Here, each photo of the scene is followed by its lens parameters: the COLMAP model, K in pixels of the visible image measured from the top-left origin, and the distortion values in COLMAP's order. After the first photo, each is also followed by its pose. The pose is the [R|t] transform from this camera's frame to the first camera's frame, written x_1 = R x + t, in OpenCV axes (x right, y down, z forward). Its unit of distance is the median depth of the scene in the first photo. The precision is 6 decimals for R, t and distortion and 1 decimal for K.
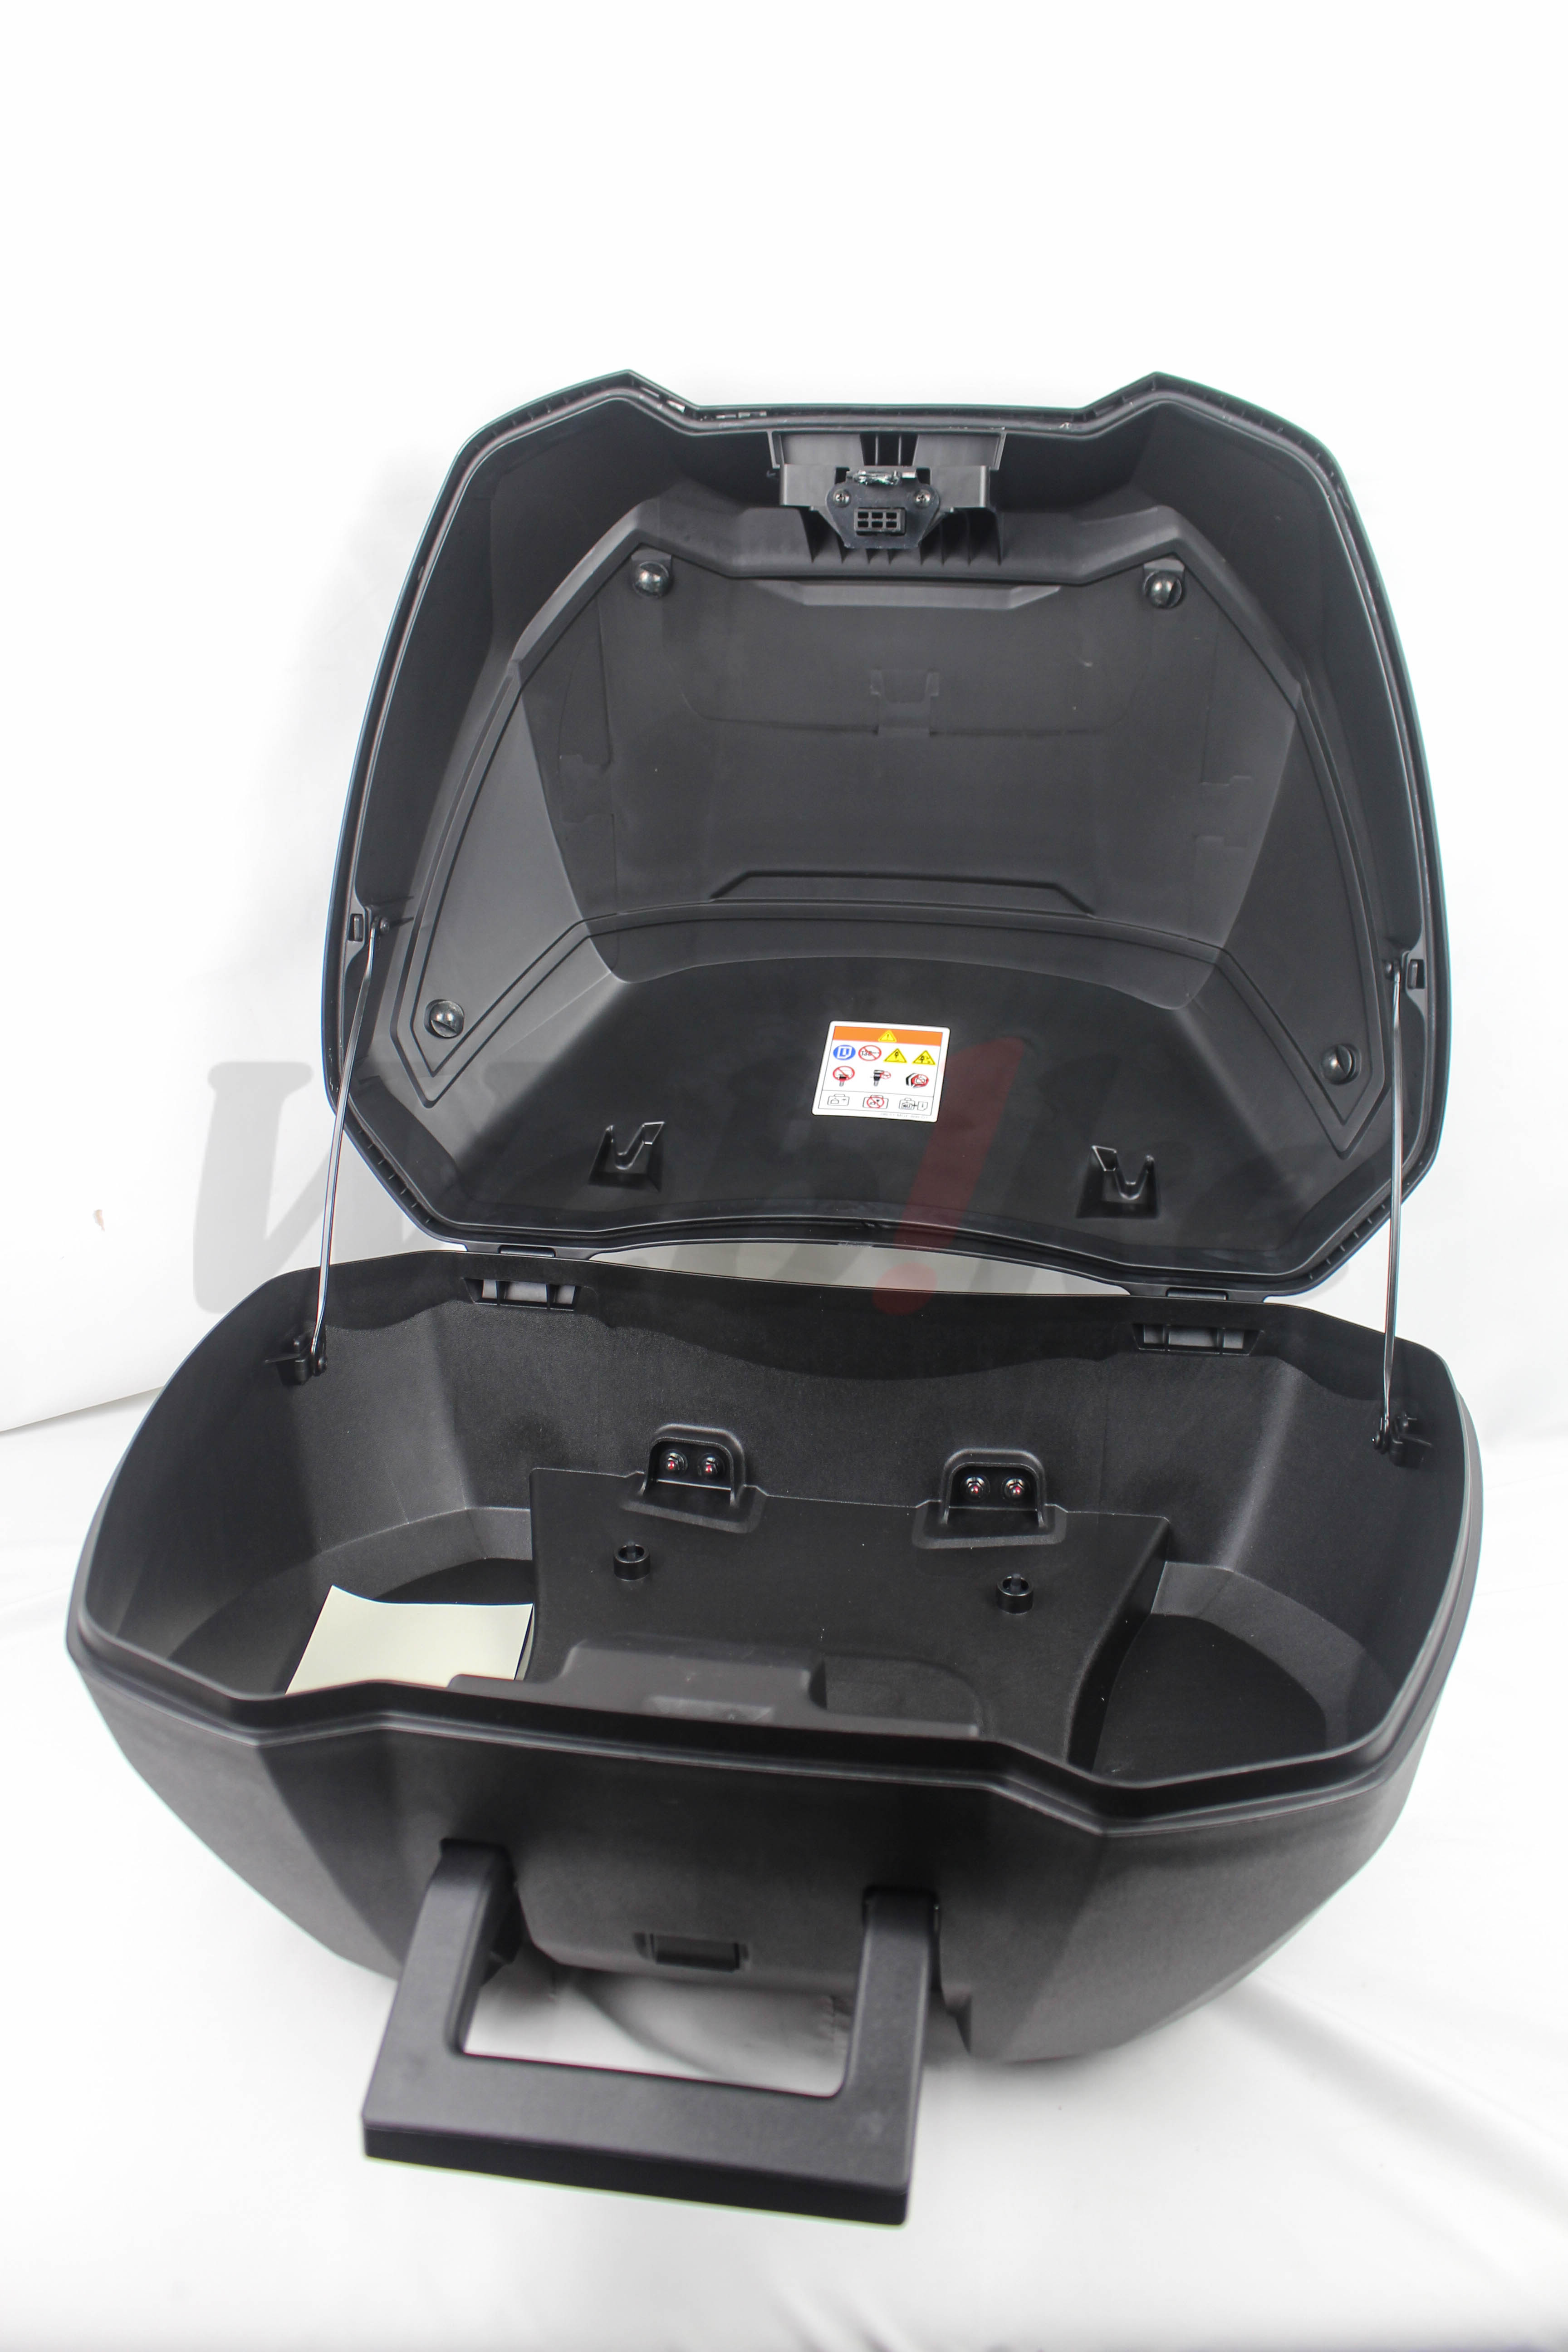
lens RADIAL K [[1954.9, 0, 784.0], [0, 1954.9, 1176.0], [0, 0, 1]] dist [-0.129220, 0.000625]
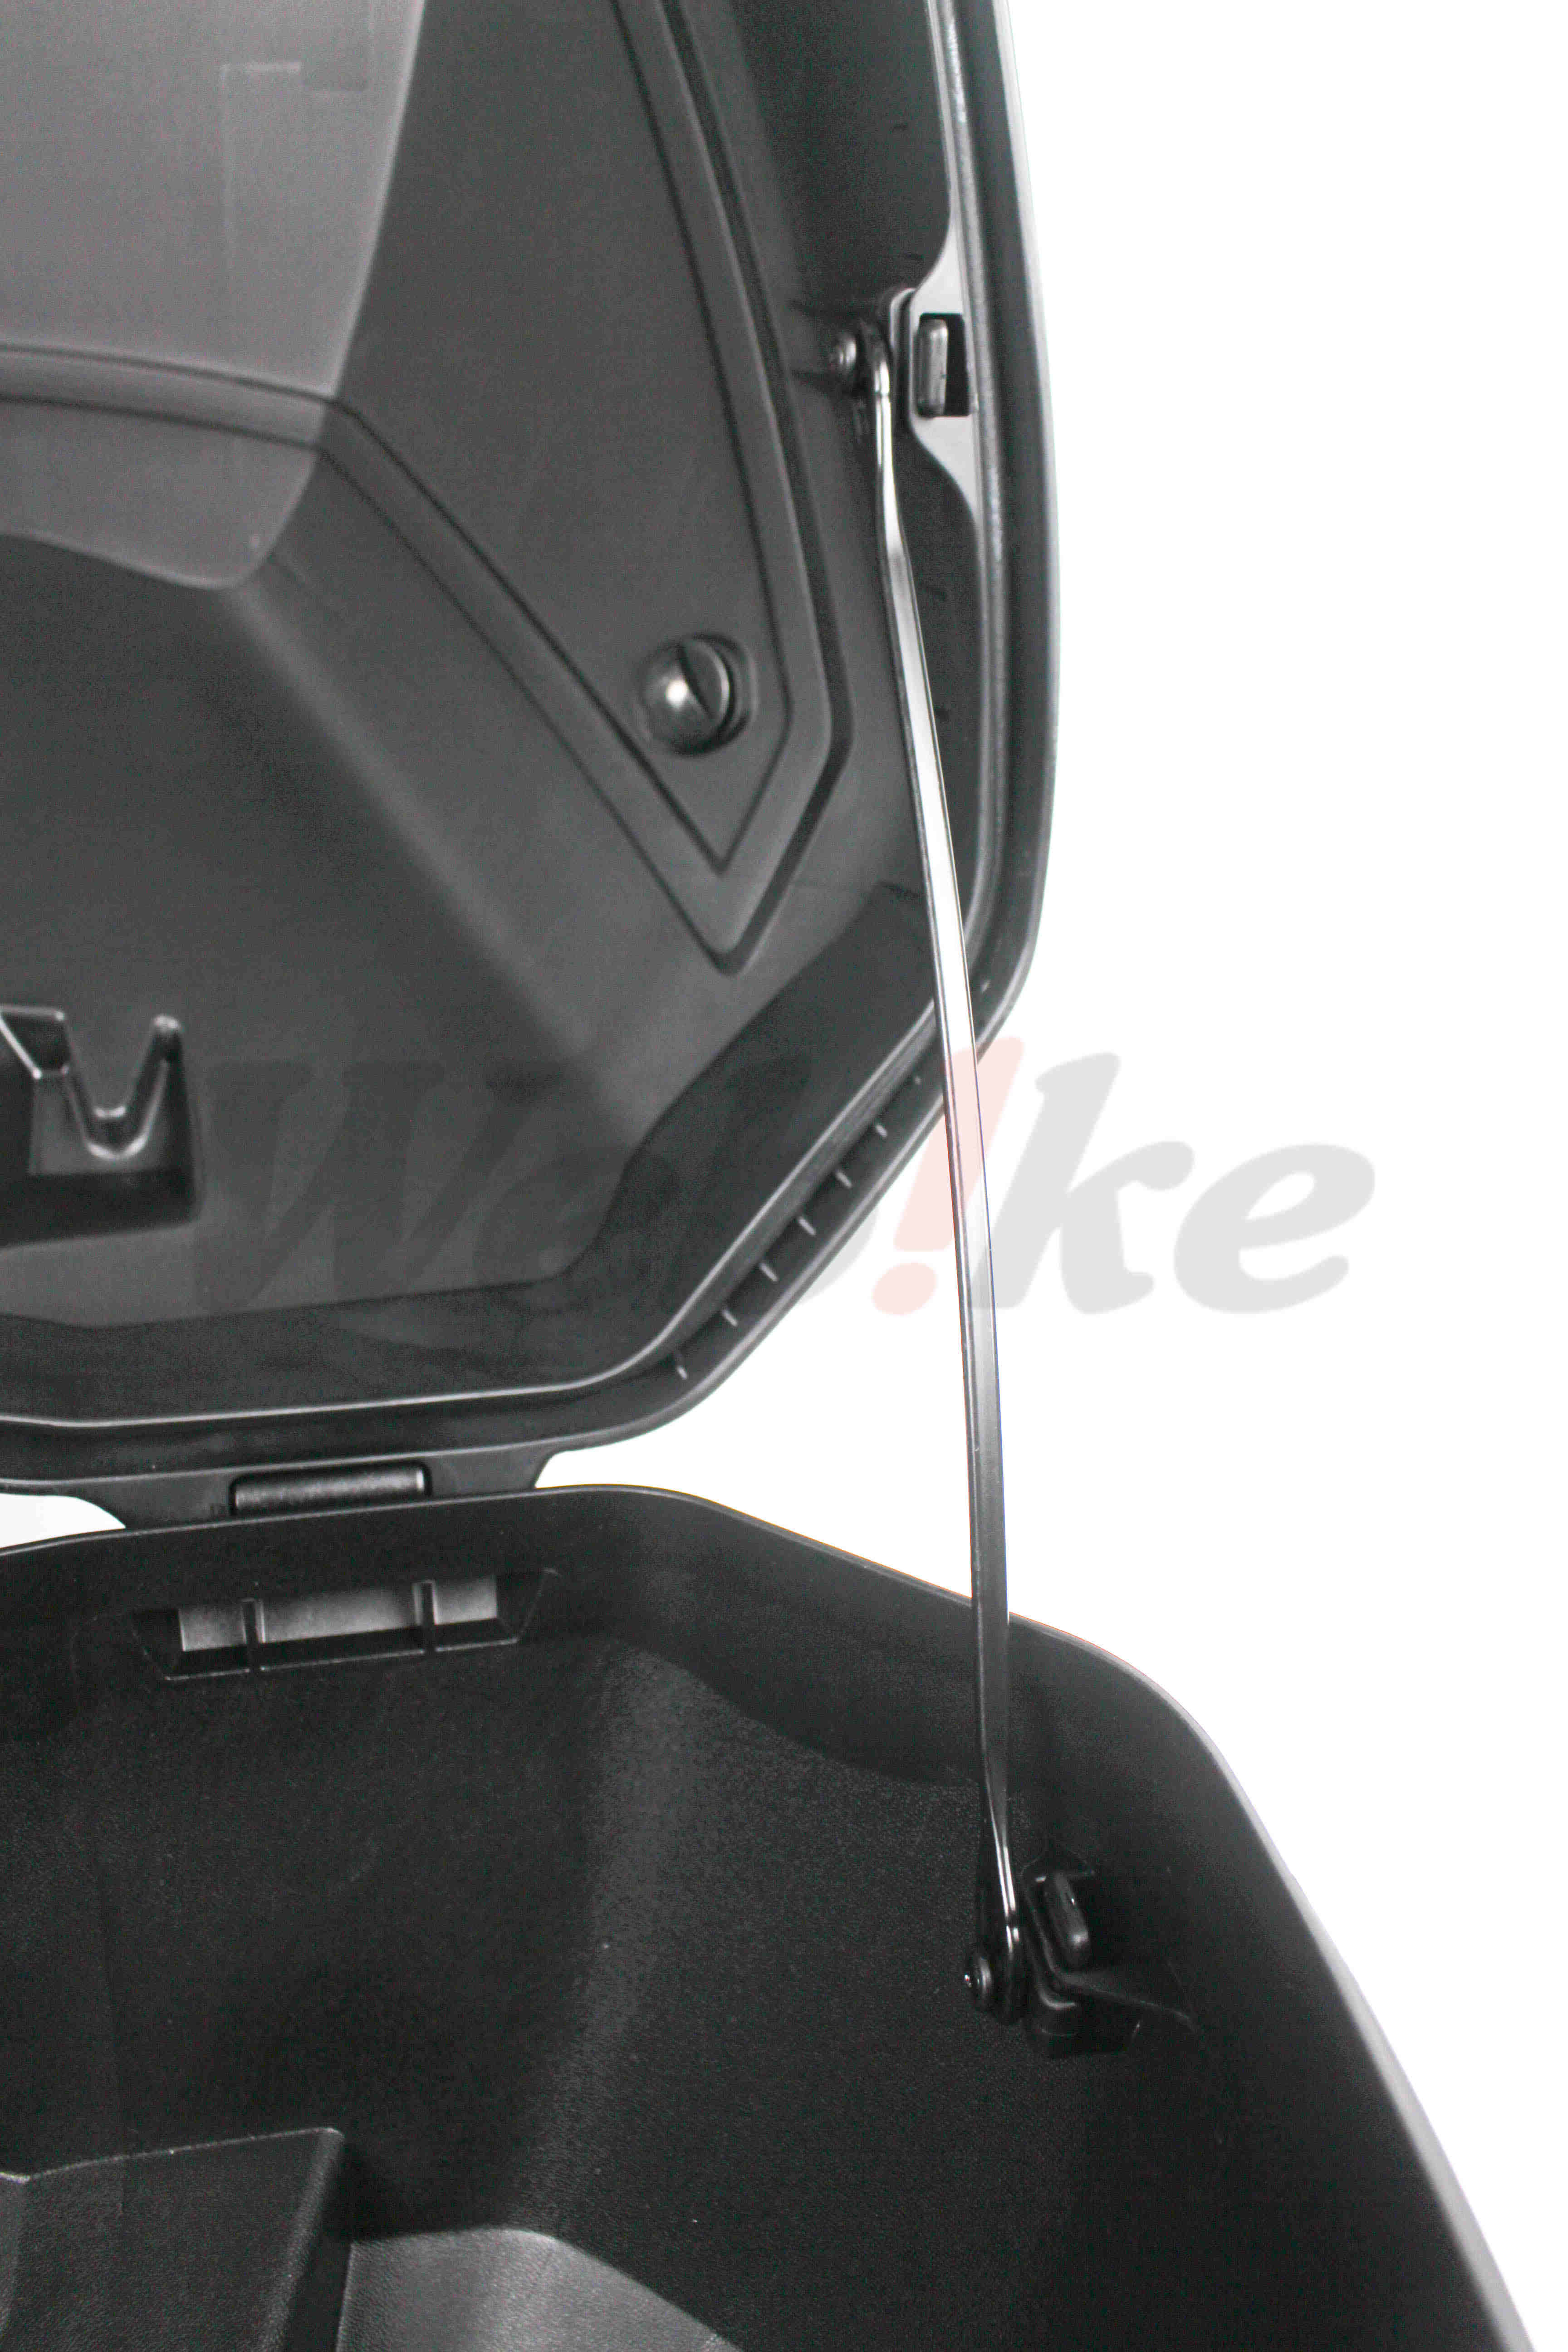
lens RADIAL K [[2265.3, 0, 784.0], [0, 2265.3, 1176.0], [0, 0, 1]] dist [-0.123532, 0.006046]
pose [[0.932161, -0.132070, 0.337094, 0.096747], [0.088779, 0.986046, 0.140823, -0.017710], [-0.350989, -0.101343, 0.930879, 0.379057]]
